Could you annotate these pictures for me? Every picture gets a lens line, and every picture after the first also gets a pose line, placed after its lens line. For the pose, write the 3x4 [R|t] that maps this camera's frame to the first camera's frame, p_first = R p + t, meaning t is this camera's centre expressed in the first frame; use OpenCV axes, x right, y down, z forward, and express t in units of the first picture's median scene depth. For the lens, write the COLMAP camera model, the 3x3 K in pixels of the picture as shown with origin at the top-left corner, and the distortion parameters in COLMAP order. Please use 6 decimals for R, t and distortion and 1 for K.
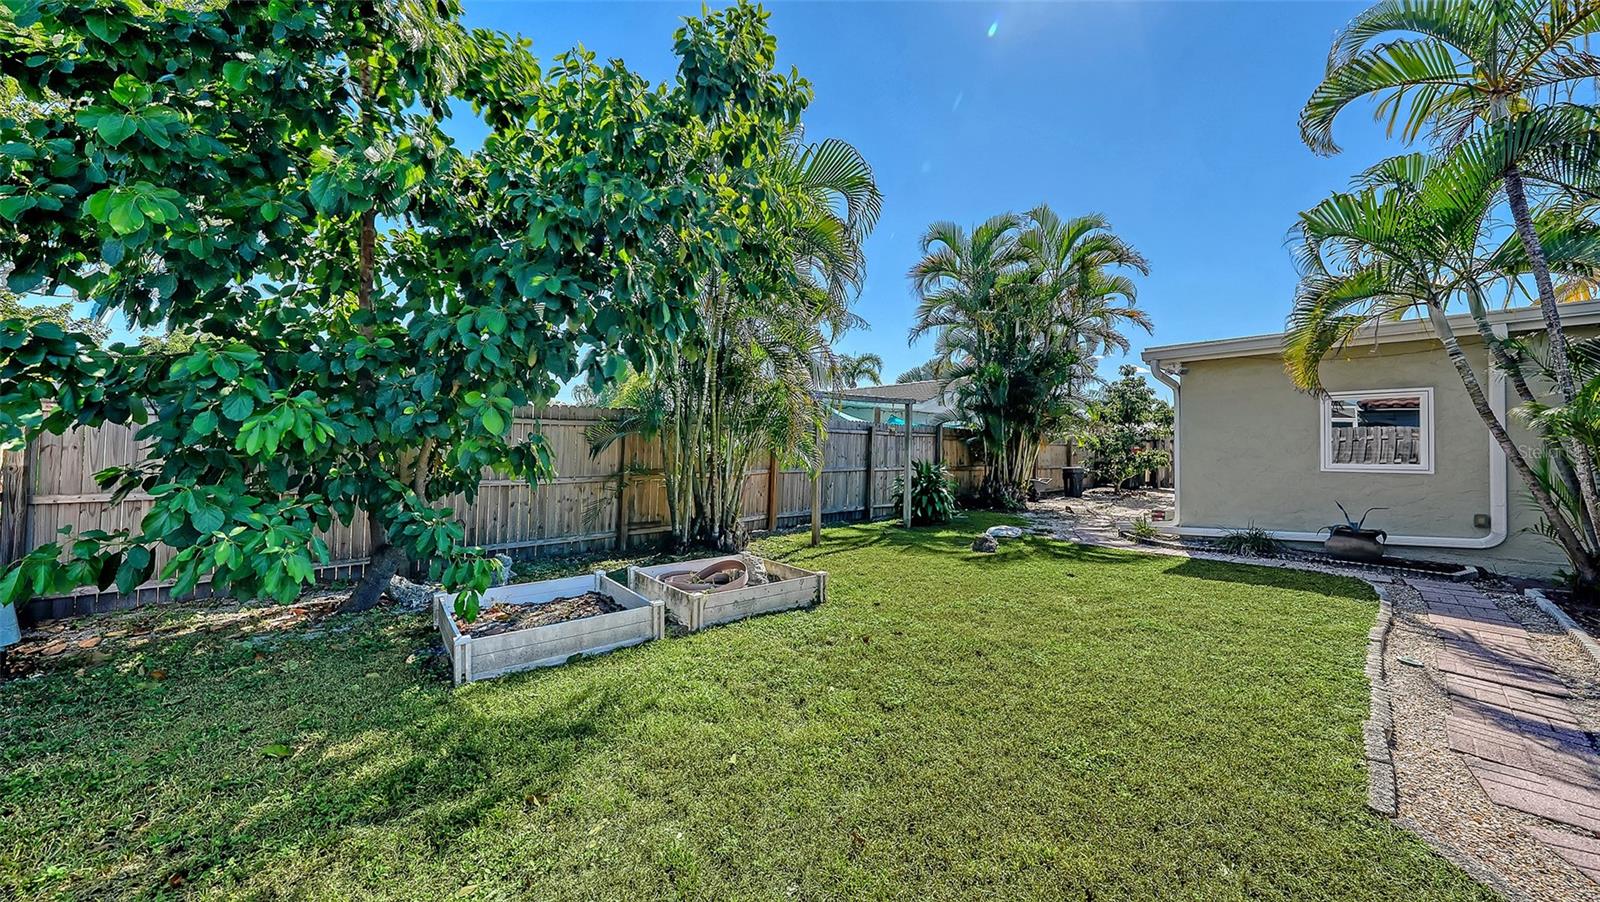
lens RADIAL K [[563.1, 0, 801.4], [0, 563.1, 449.7], [0, 0, 1]] dist [0.000658, 0.000128]
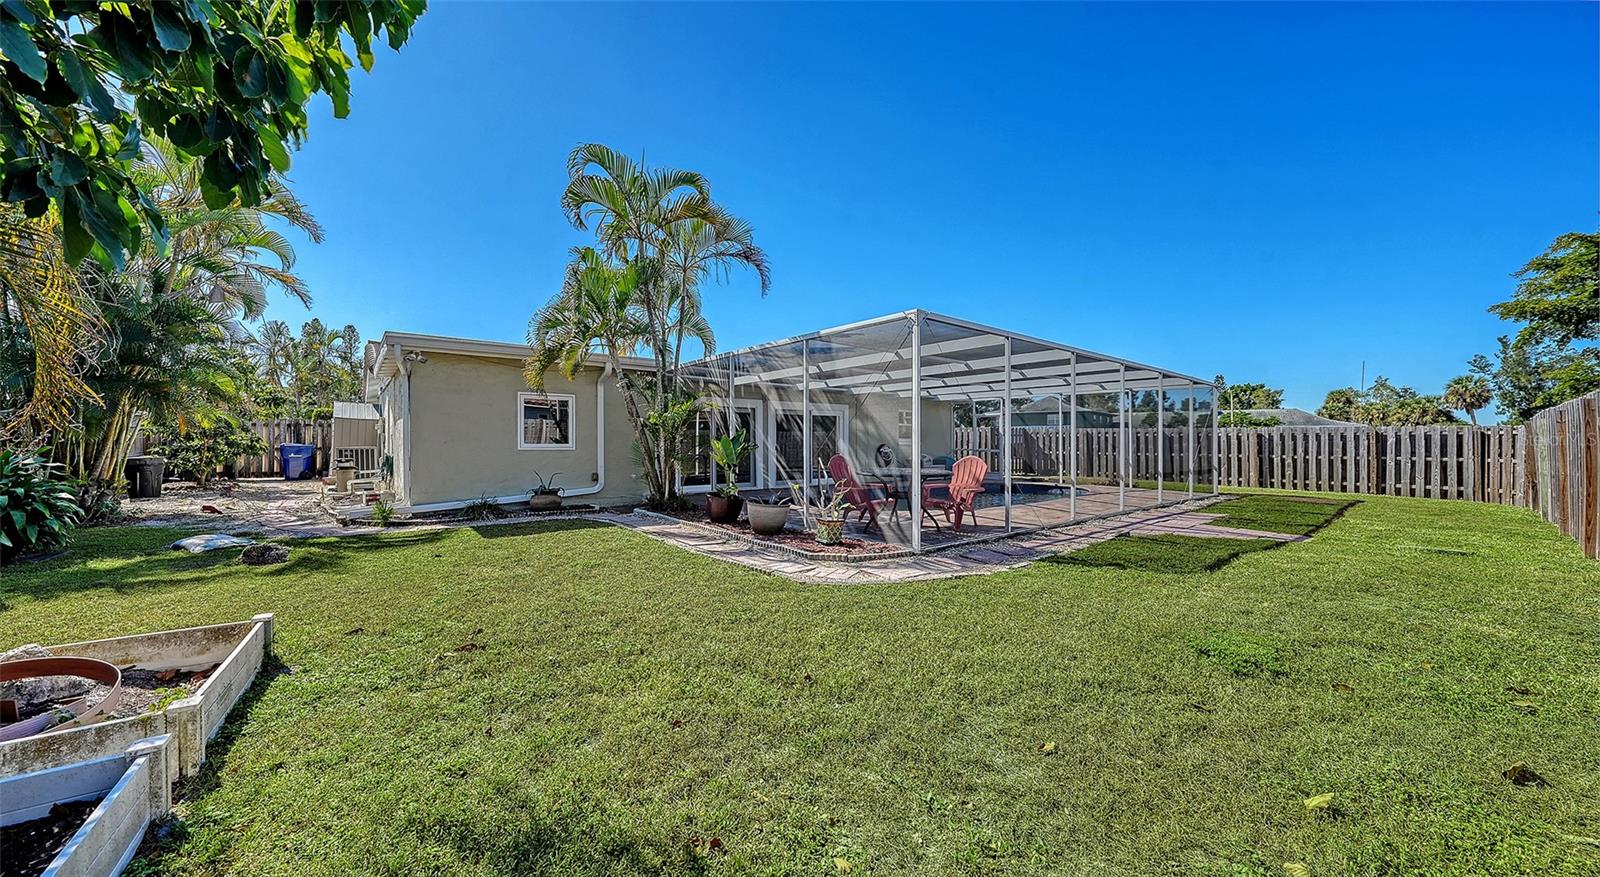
lens RADIAL K [[544.5, 0, 800.0], [0, 544.5, 438.5], [0, 0, 1]] dist [0.000212, 0.000009]
pose [[0.085342, 0.001702, 0.996350, -0.348274], [-0.005703, 0.999983, -0.001220, 0.008997], [-0.996335, -0.005578, 0.085351, 0.224282]]
